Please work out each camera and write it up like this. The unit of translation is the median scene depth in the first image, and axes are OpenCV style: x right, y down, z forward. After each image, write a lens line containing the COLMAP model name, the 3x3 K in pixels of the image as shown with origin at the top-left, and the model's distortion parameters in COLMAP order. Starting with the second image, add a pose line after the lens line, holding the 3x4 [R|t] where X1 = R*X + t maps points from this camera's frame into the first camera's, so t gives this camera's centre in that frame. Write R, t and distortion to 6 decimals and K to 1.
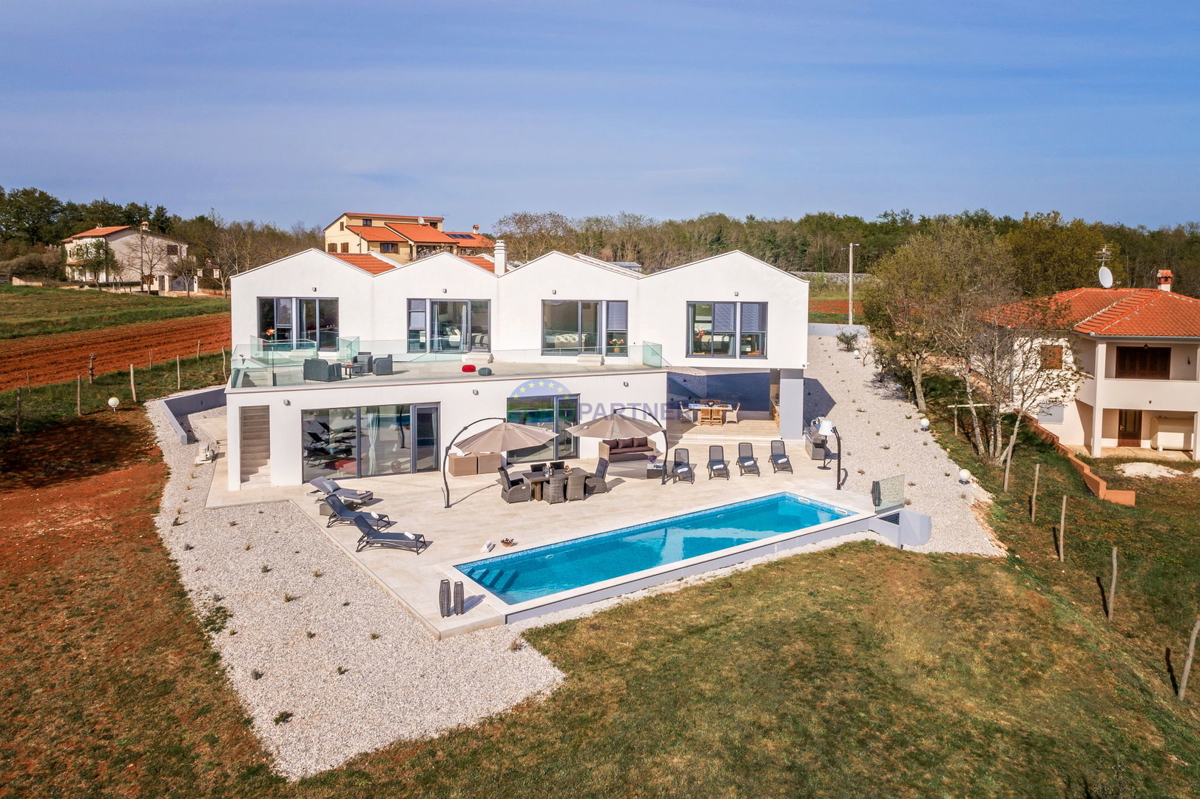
lens RADIAL K [[808.3, 0, 600.0], [0, 808.3, 399.5], [0, 0, 1]] dist [-0.004715, 0.008590]
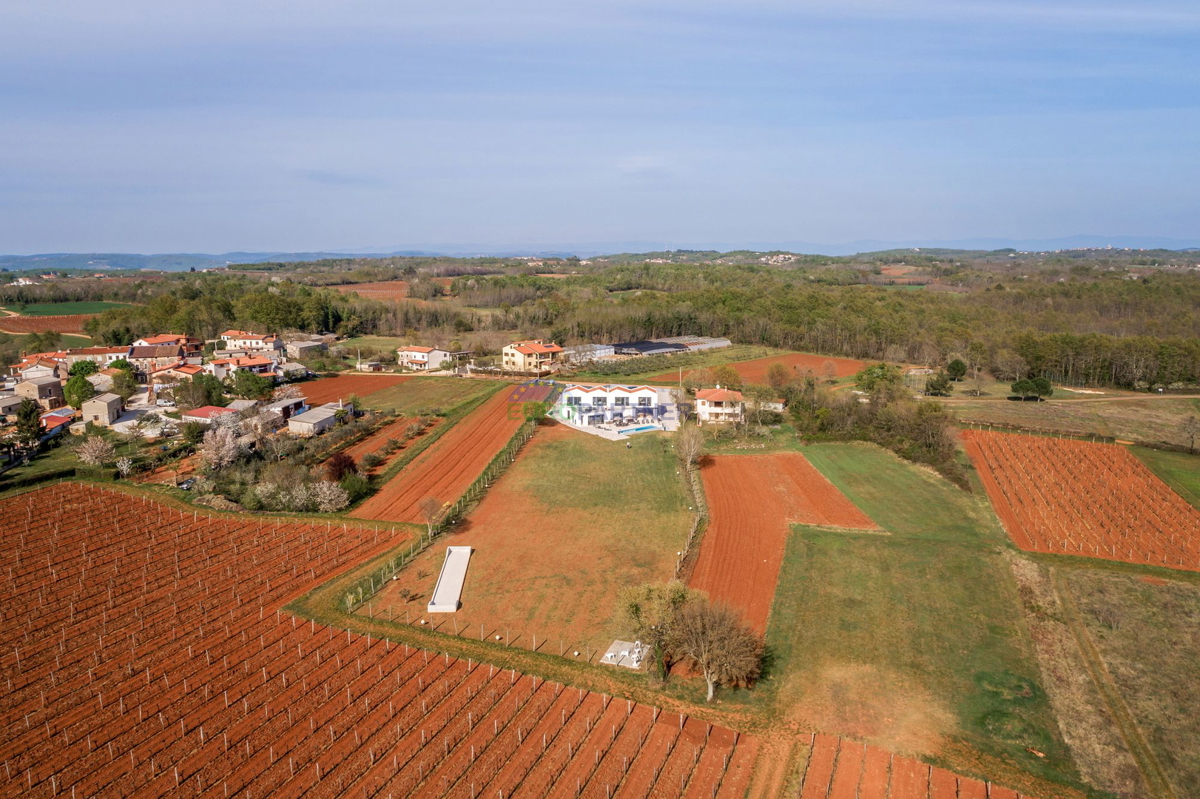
lens RADIAL K [[808.3, 0, 600.0], [0, 808.3, 399.5], [0, 0, 1]] dist [-0.004715, 0.008590]
pose [[0.998003, -0.017010, 0.060828, -0.560637], [0.016294, 0.999792, 0.012250, -0.181316], [-0.061024, -0.011235, 0.998073, -5.151599]]
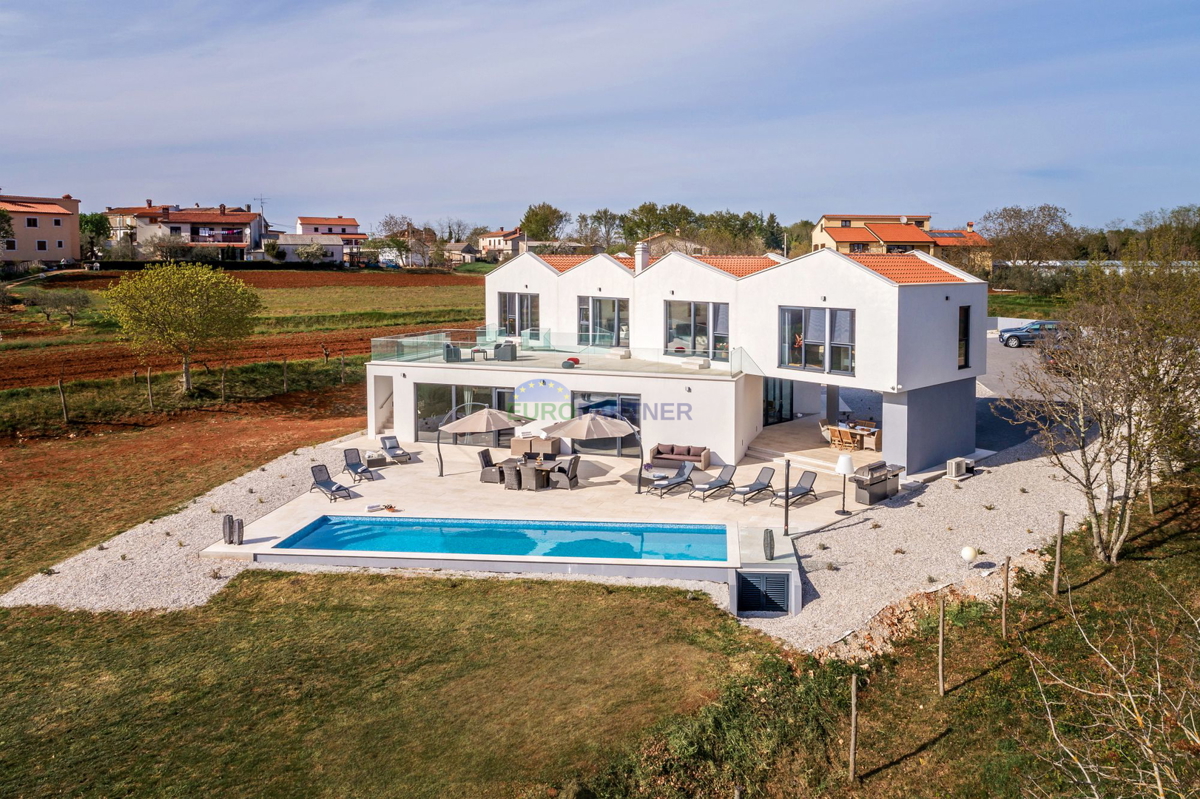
lens RADIAL K [[794.9, 0, 669.4], [0, 794.9, 433.6], [0, 0, 1]] dist [-0.002643, 0.000905]
pose [[0.785789, 0.126613, -0.605396, 0.553328], [-0.100575, 0.991952, 0.076913, -0.035048], [0.610262, 0.000450, 0.792199, 0.222757]]
